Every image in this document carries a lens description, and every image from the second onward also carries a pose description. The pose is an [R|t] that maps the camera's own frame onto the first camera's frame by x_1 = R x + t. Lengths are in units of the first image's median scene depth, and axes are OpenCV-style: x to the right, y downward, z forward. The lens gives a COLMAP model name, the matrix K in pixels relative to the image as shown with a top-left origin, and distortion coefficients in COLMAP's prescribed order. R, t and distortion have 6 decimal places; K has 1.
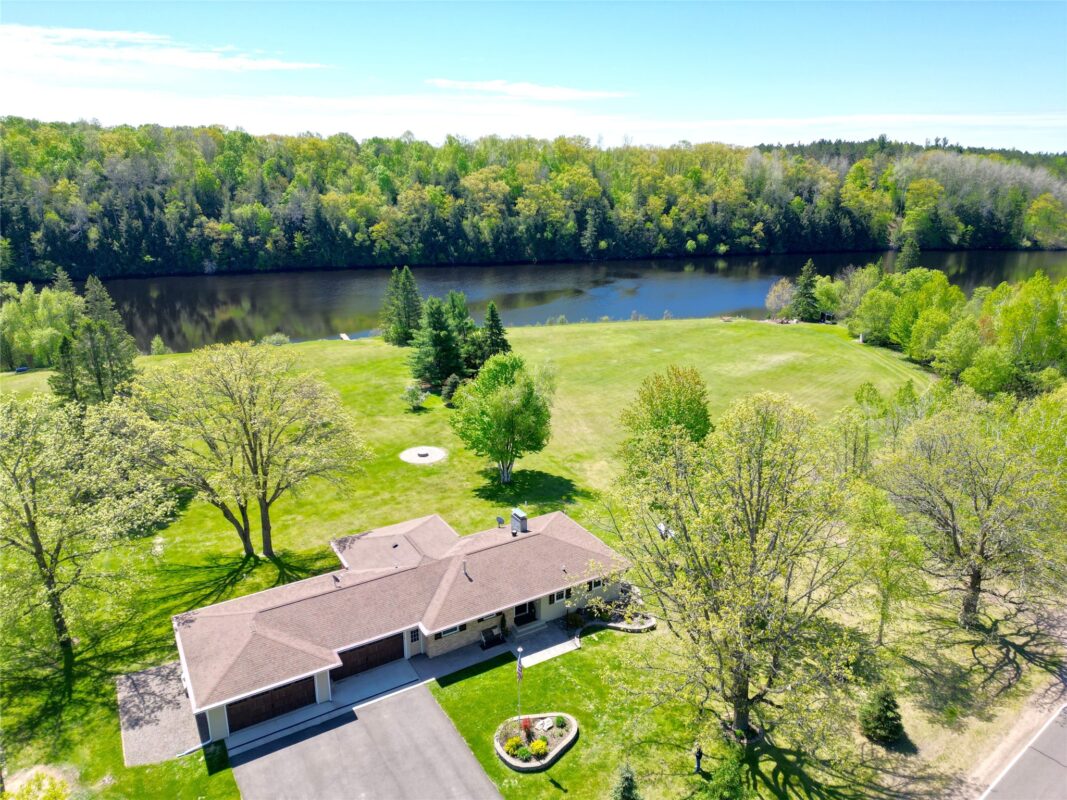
lens RADIAL K [[744.6, 0, 533.5], [0, 744.6, 400.0], [0, 0, 1]] dist [0.099755, -0.104913]
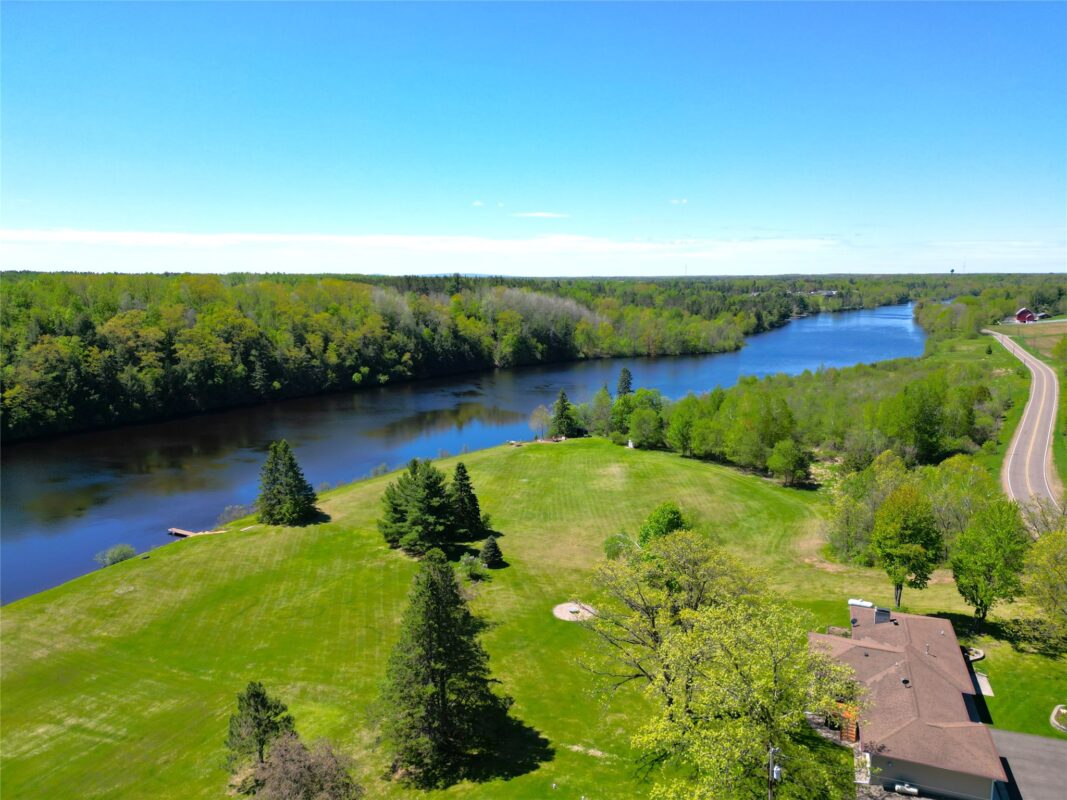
lens RADIAL K [[749.5, 0, 533.5], [0, 749.5, 400.0], [0, 0, 1]] dist [0.096593, -0.099401]
pose [[0.781577, -0.108550, 0.614292, -0.247219], [0.196750, 0.977376, -0.077620, -0.045748], [-0.591969, 0.181527, 0.785252, 0.033446]]
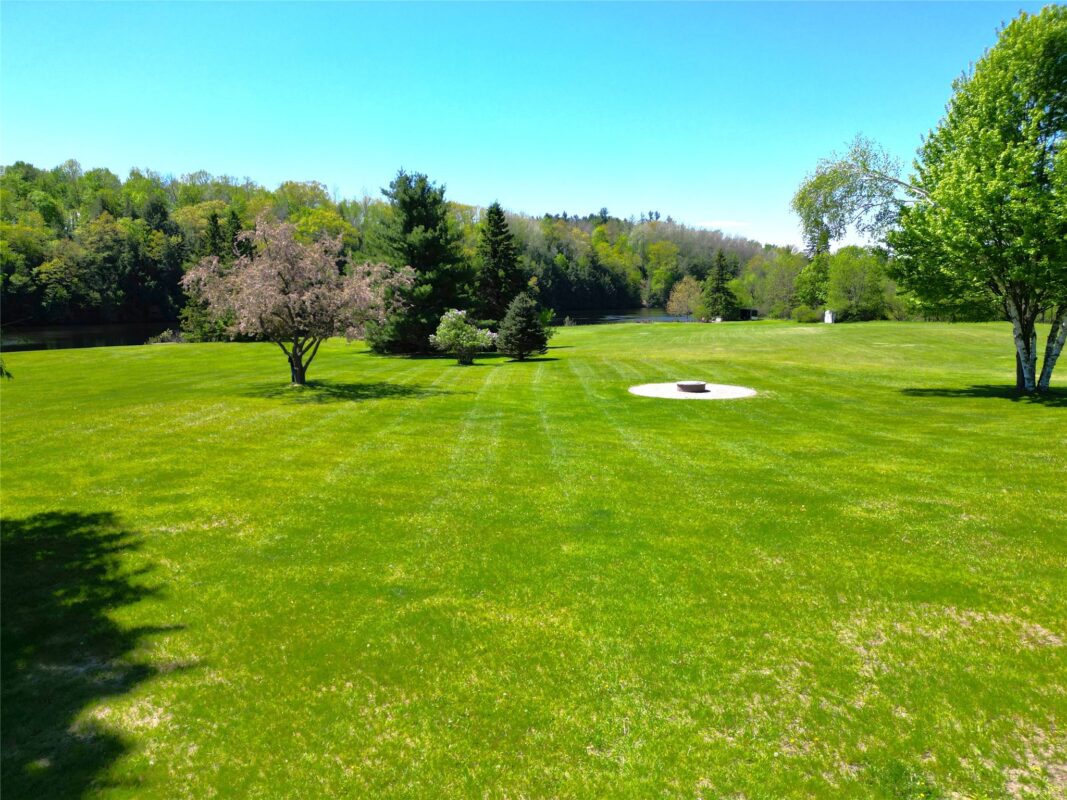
lens RADIAL K [[747.0, 0, 533.5], [0, 747.0, 400.0], [0, 0, 1]] dist [0.134713, -0.147096]
pose [[0.898914, -0.073319, 0.431946, -0.111458], [0.142346, 0.981287, -0.129668, 0.033304], [-0.414356, 0.178047, 0.892530, 0.207754]]
